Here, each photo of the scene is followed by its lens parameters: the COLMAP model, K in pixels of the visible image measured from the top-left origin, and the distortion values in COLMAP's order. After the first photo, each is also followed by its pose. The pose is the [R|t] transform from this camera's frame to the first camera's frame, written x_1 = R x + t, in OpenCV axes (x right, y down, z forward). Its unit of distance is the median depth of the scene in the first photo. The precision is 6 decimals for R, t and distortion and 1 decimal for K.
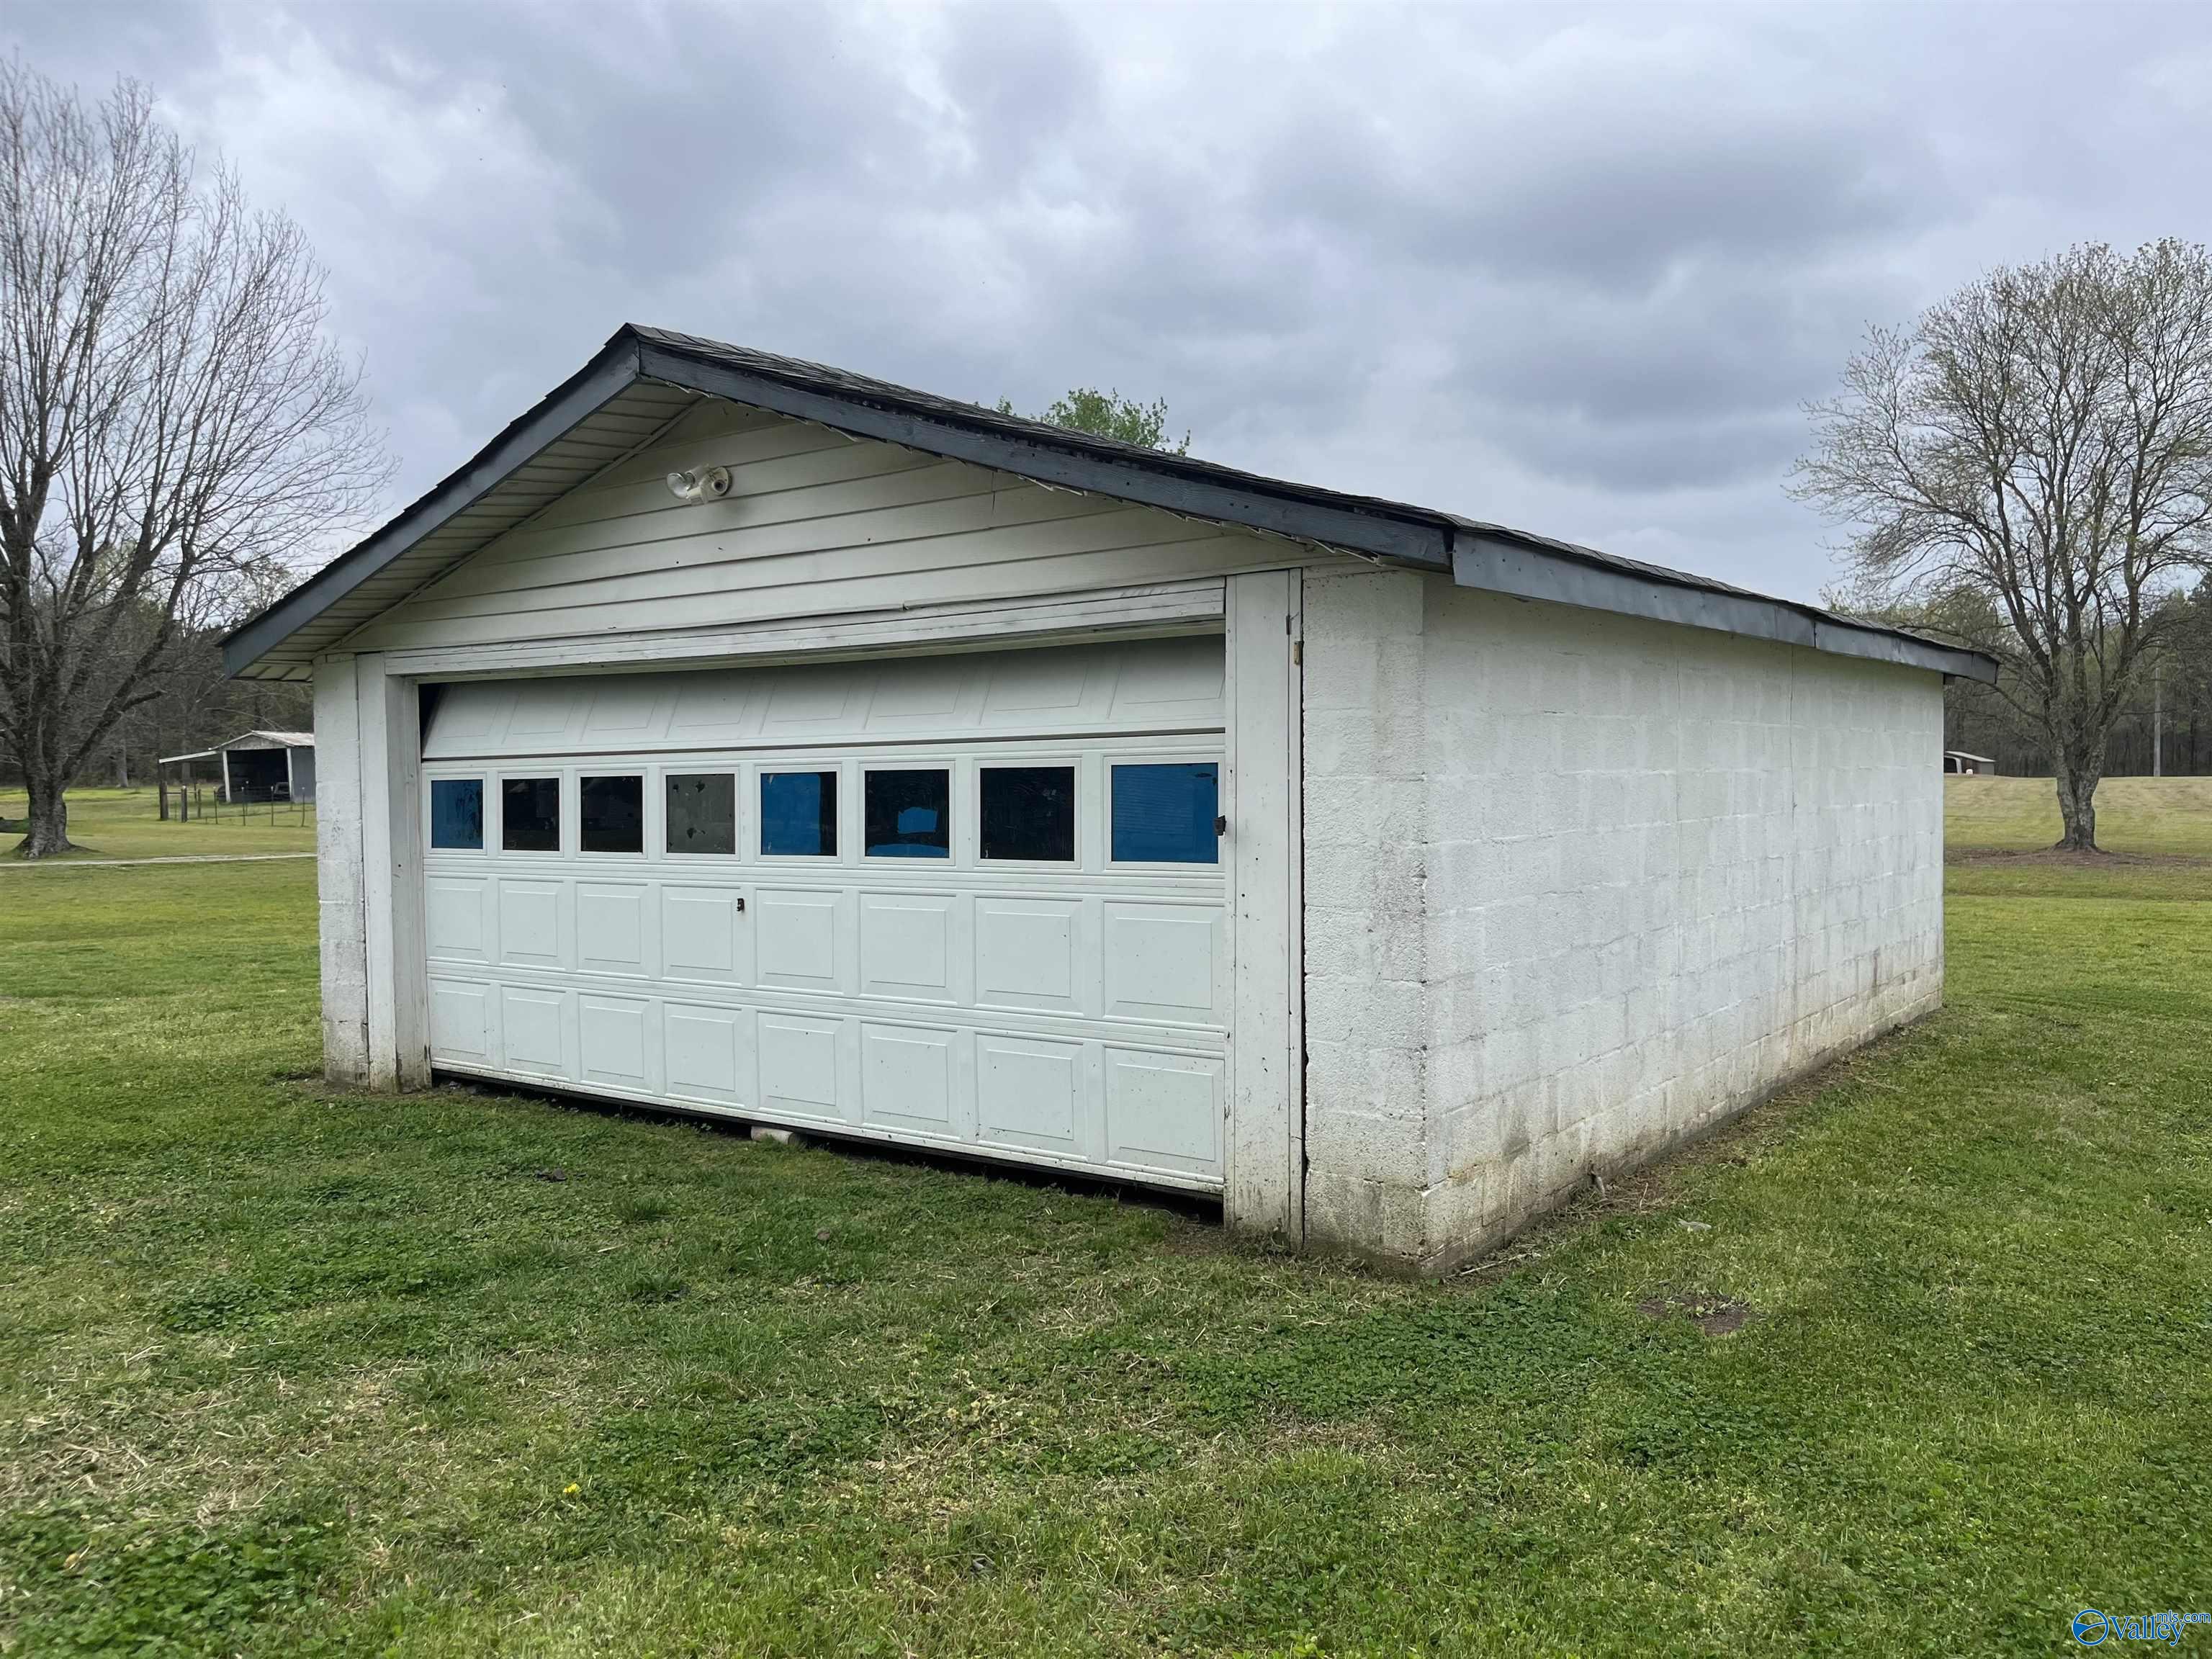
lens RADIAL K [[1695.8, 0, 1108.7], [0, 1695.8, 830.6], [0, 0, 1]] dist [0.030867, 0.002741]
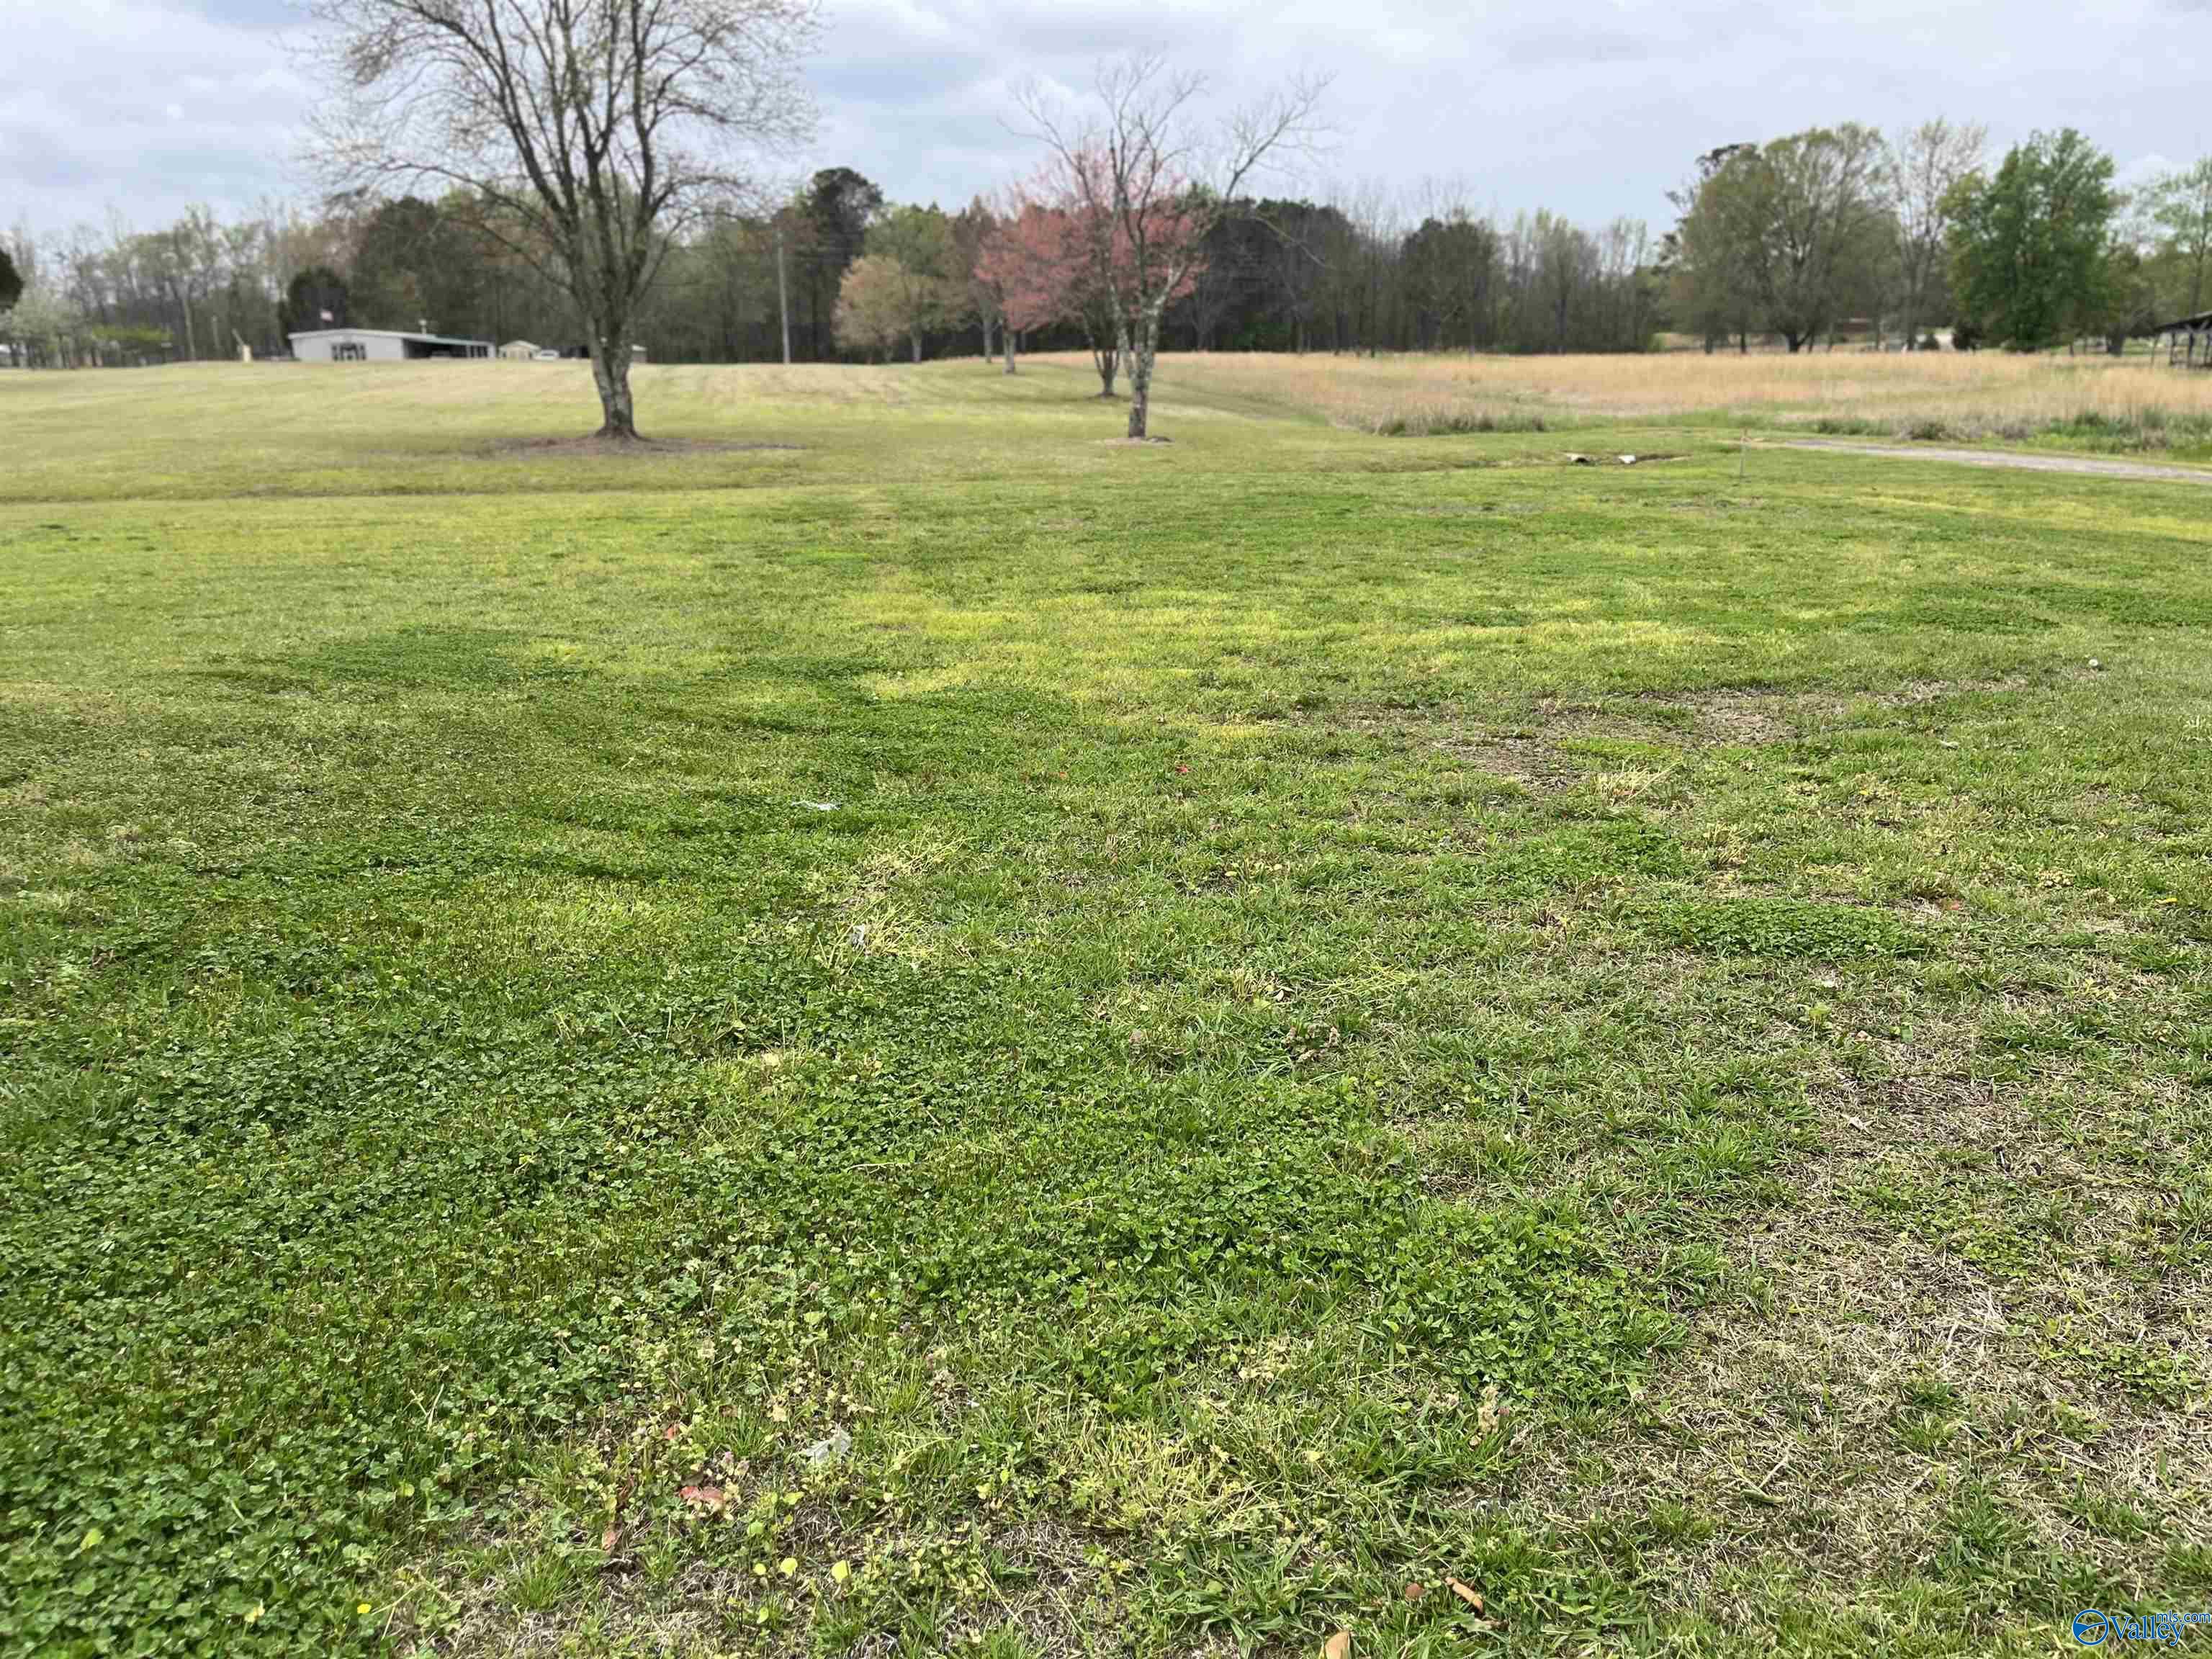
lens RADIAL K [[1695.8, 0, 1107.8], [0, 1695.8, 828.8], [0, 0, 1]] dist [0.030867, 0.002741]
pose [[0.714432, -0.184044, 0.675066, 0.095187], [0.026163, 0.971139, 0.237074, 0.005458], [-0.699215, -0.151711, 0.698629, 0.141605]]
